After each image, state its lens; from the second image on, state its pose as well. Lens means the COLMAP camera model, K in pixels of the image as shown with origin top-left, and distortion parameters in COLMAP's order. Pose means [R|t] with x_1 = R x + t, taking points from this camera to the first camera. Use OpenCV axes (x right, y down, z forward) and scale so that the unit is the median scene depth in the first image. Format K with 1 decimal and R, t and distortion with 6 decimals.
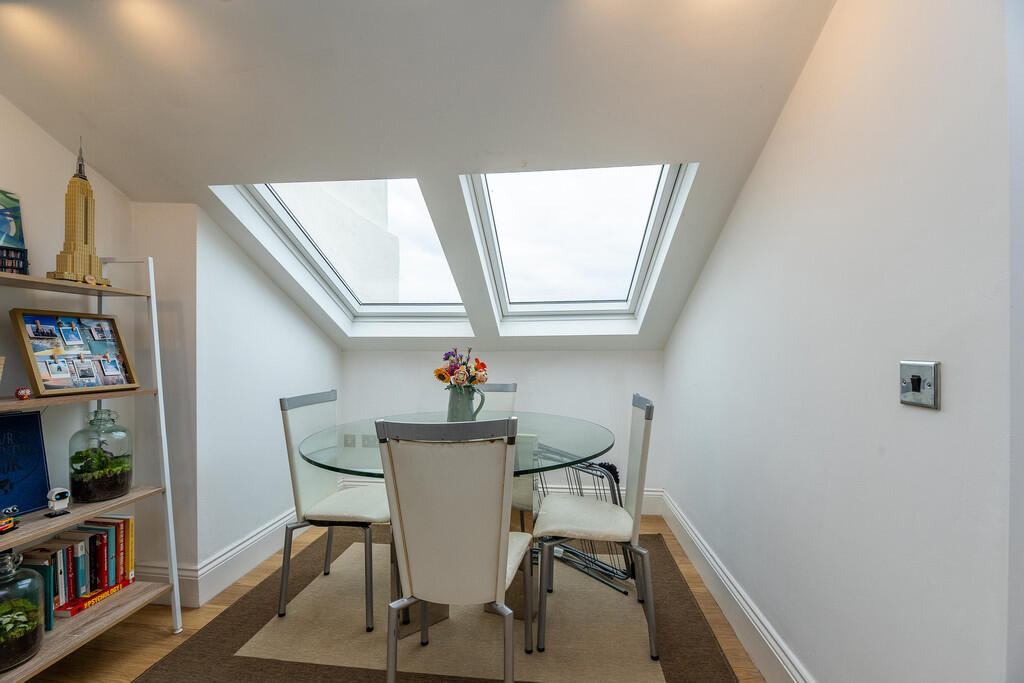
lens RADIAL K [[431.9, 0, 508.8], [0, 431.9, 340.9], [0, 0, 1]] dist [0.000007, -0.000083]
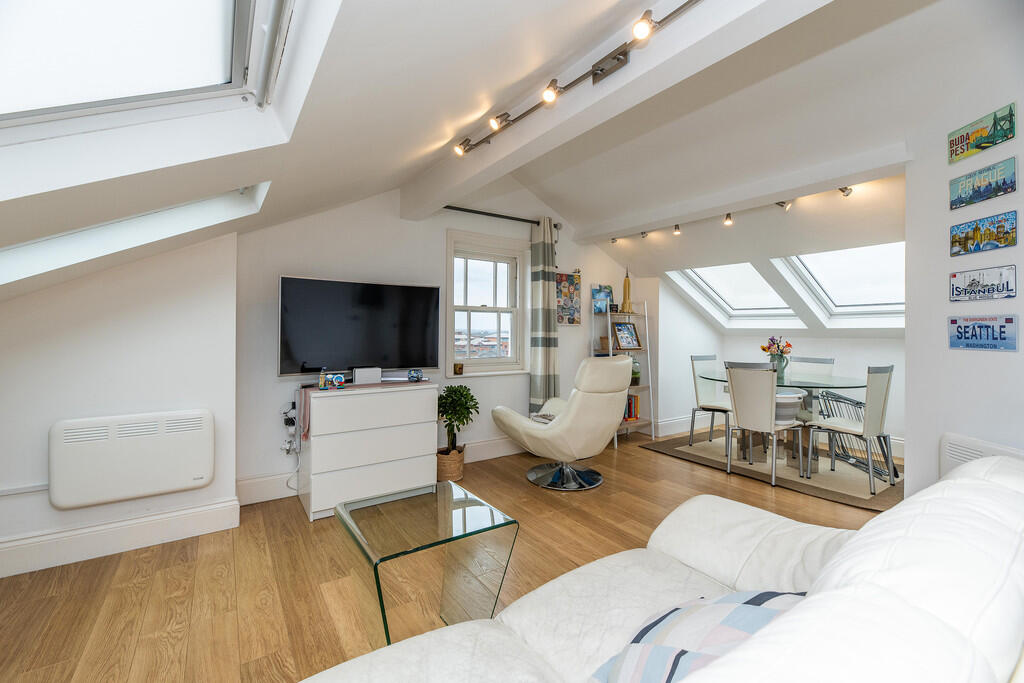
lens RADIAL K [[431.9, 0, 508.8], [0, 431.9, 340.9], [0, 0, 1]] dist [0.000007, -0.000083]
pose [[0.650575, 0.024728, -0.759039, 0.641178], [0.005935, 0.999274, 0.037641, -0.047872], [0.759419, -0.028993, 0.649956, -1.344296]]
